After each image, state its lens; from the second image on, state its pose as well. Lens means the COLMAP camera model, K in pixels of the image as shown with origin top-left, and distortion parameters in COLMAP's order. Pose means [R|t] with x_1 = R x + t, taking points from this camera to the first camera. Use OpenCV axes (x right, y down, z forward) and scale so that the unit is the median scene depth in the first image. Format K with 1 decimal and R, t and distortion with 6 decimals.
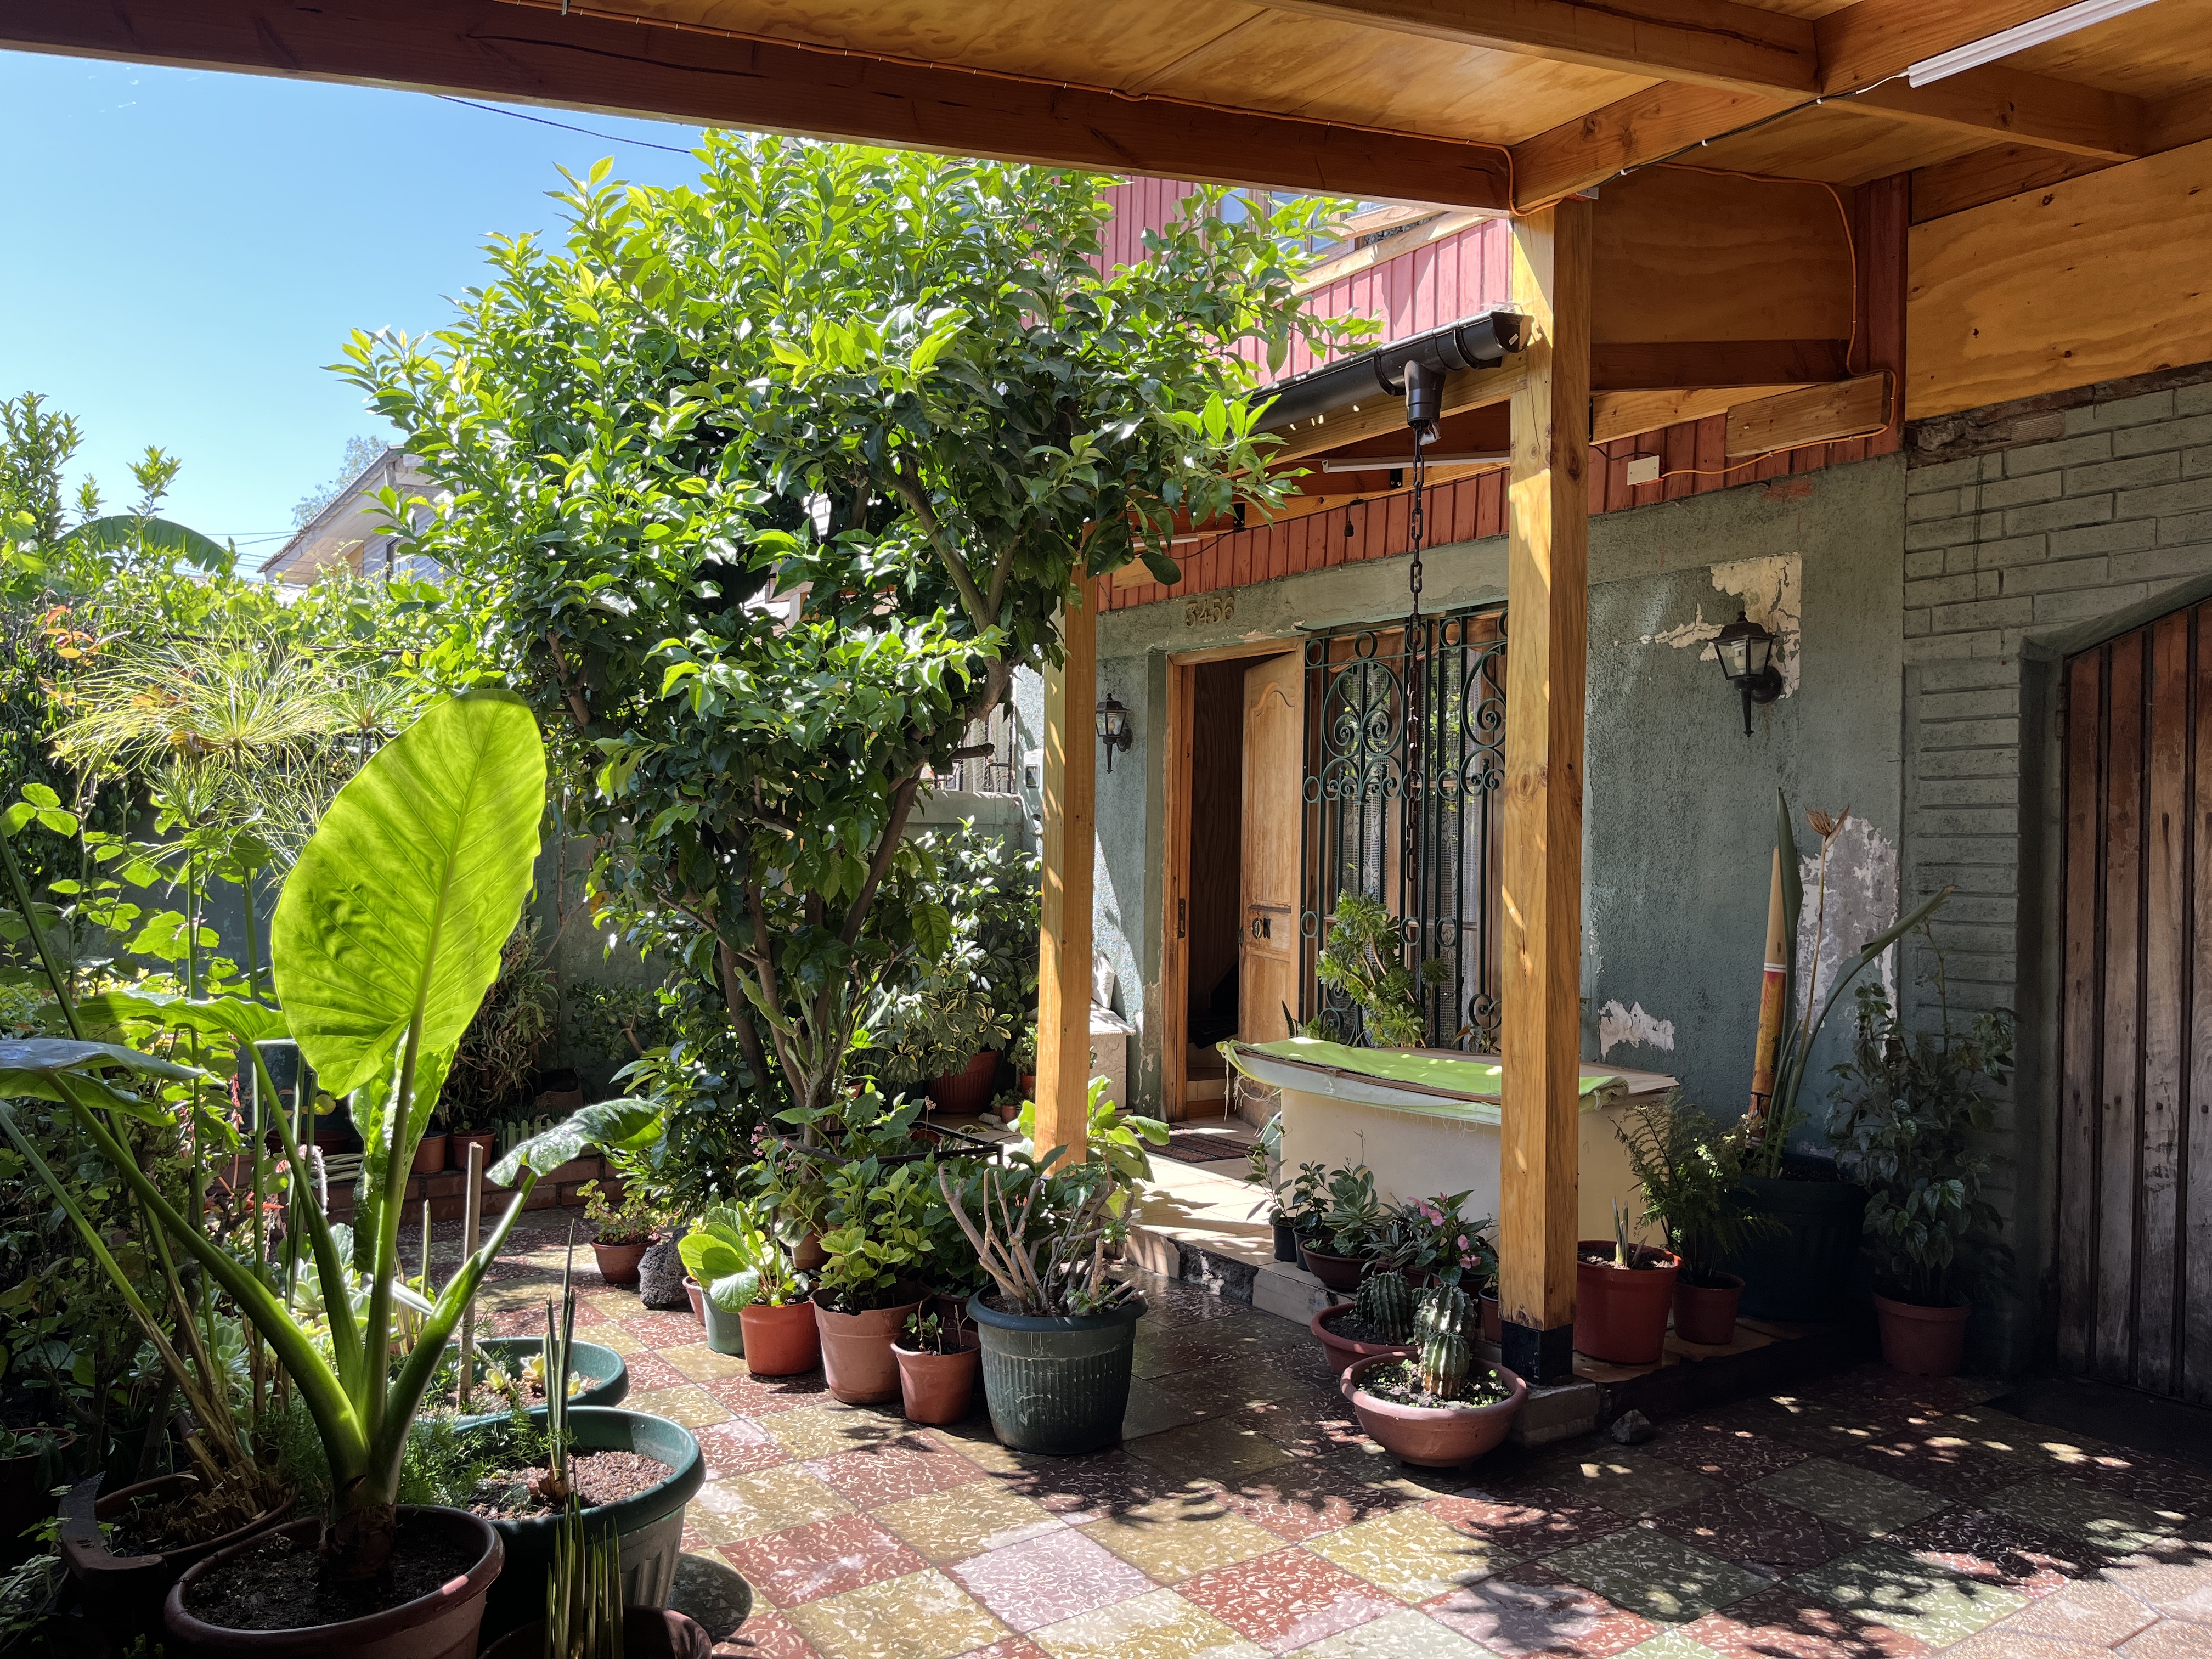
lens RADIAL K [[1667.1, 0, 1099.0], [0, 1667.1, 828.5], [0, 0, 1]] dist [0.059041, -0.090968]
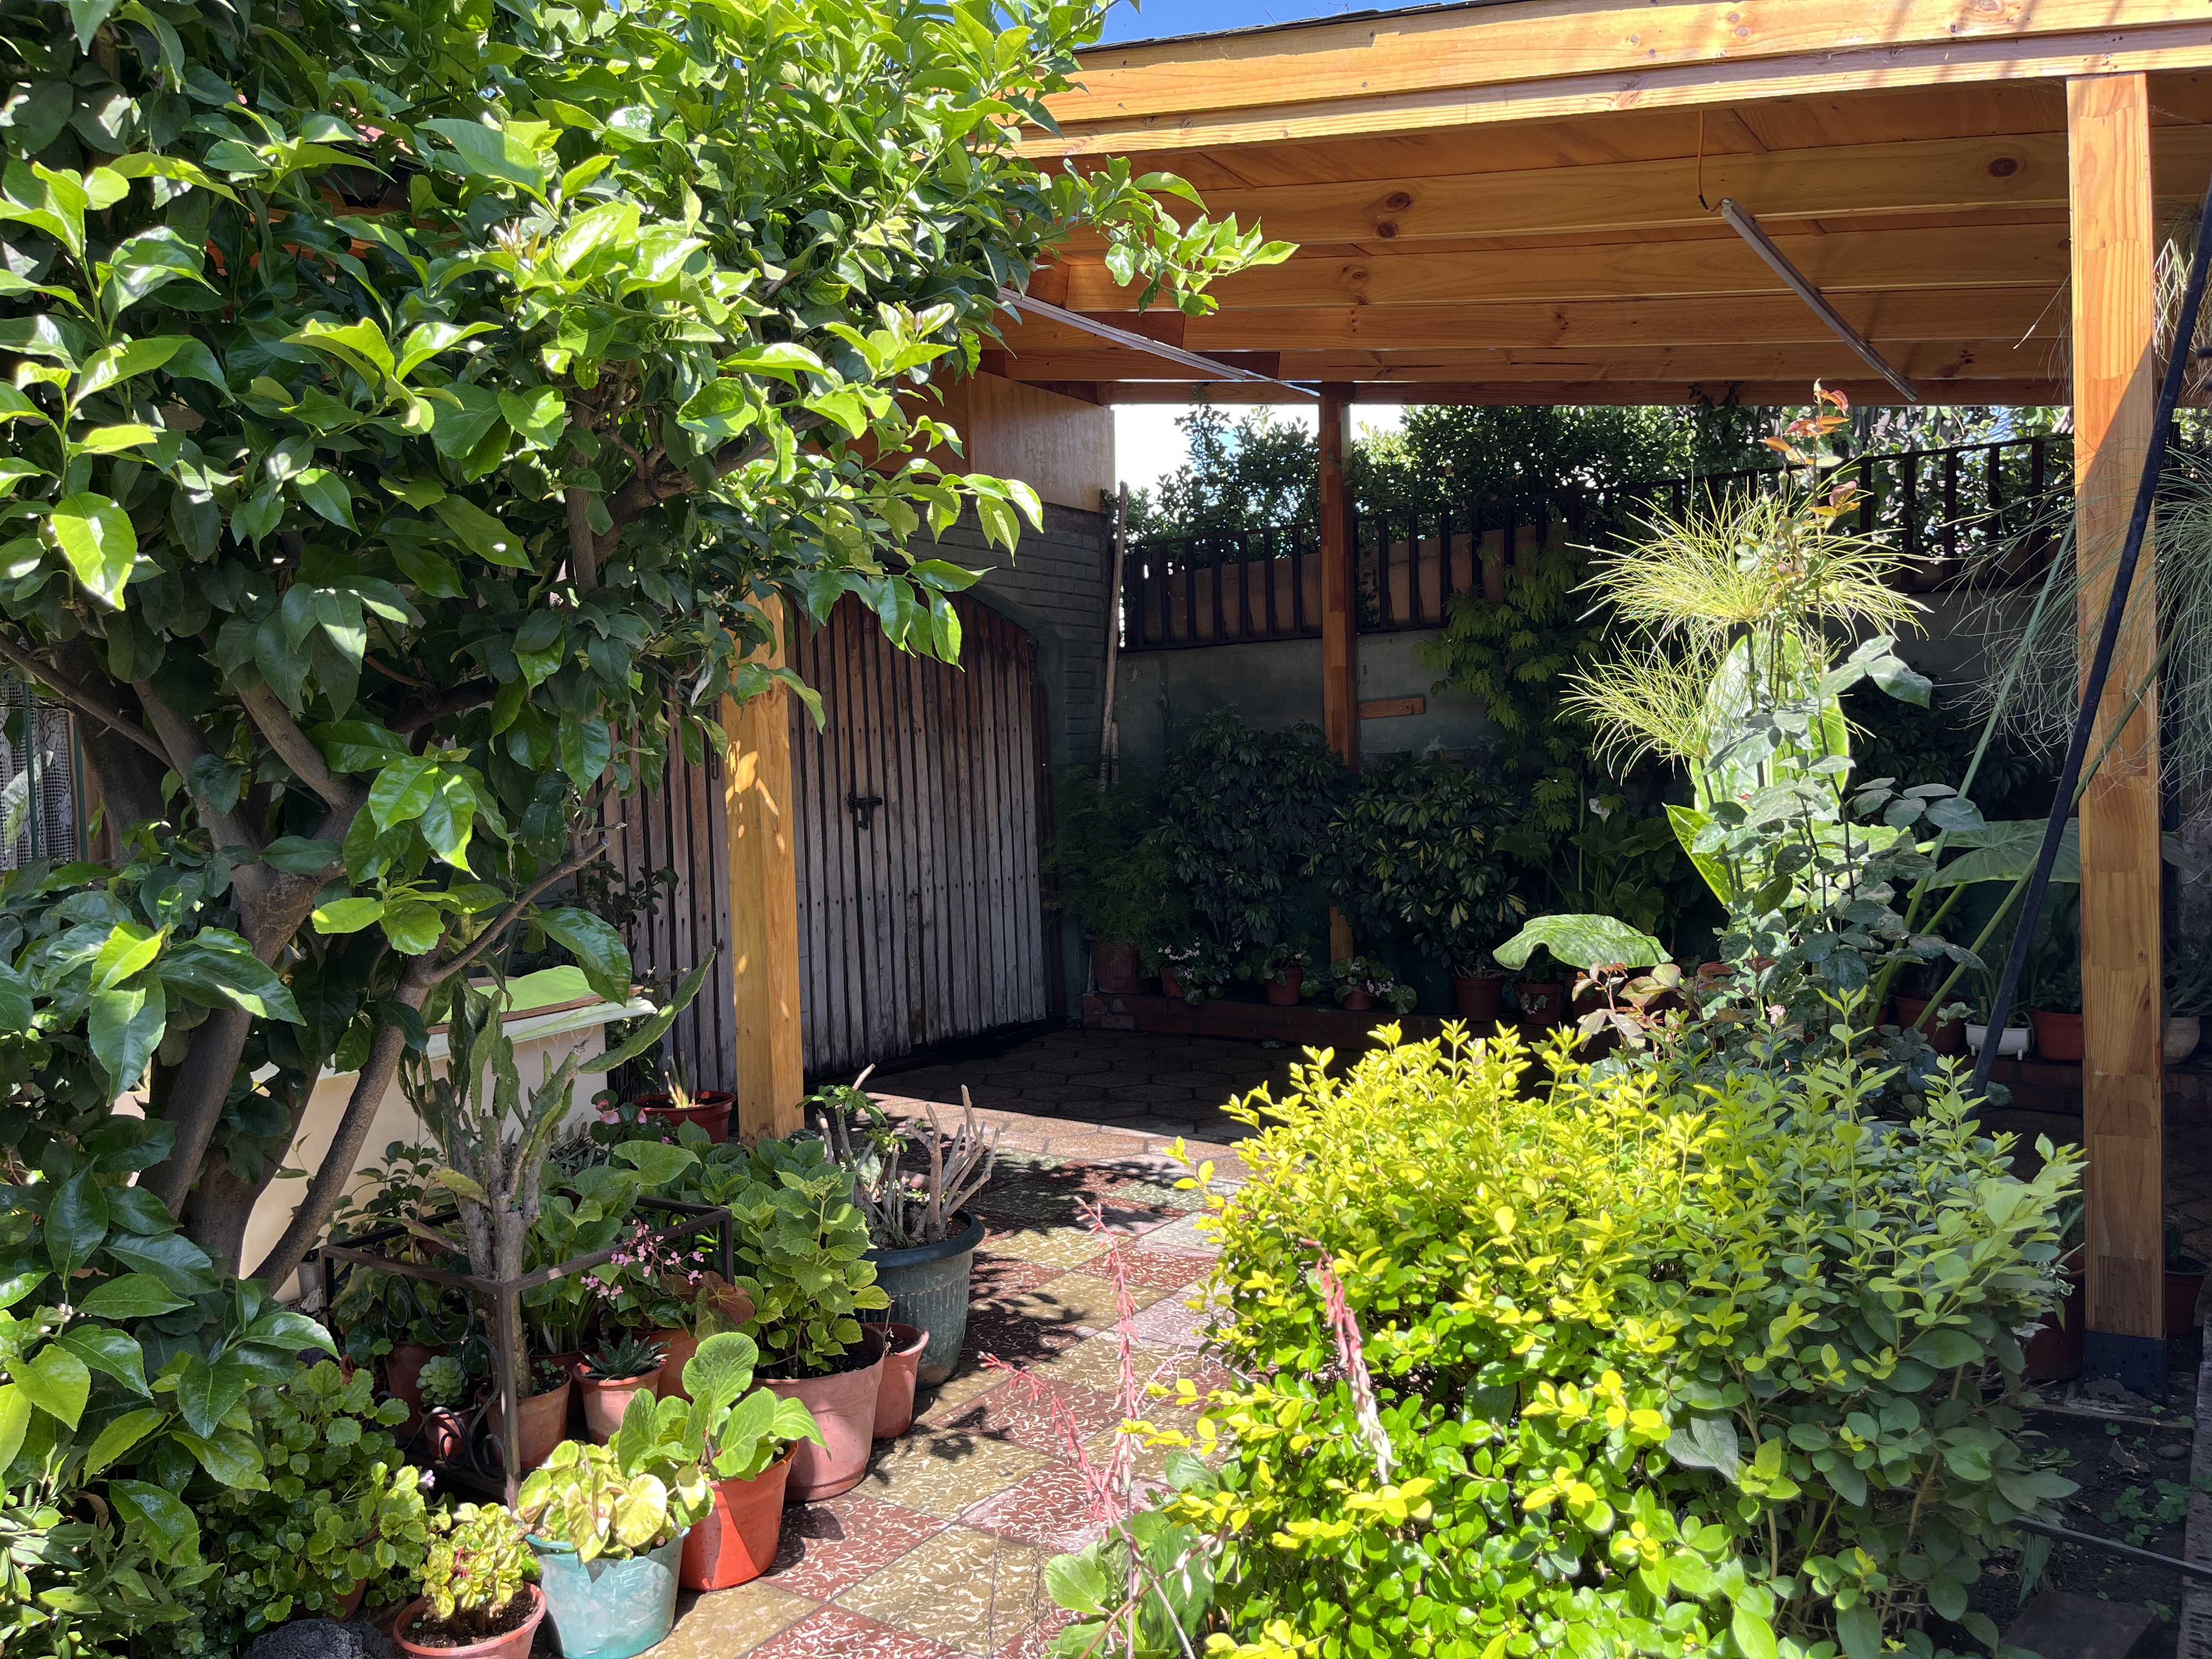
lens RADIAL K [[1667.1, 0, 1105.8], [0, 1667.1, 825.8], [0, 0, 1]] dist [0.059041, -0.090968]
pose [[-0.375177, -0.038225, 0.926165, -0.686383], [0.016911, 0.998701, 0.048069, 0.011273], [-0.926799, 0.033697, -0.374043, 0.914738]]
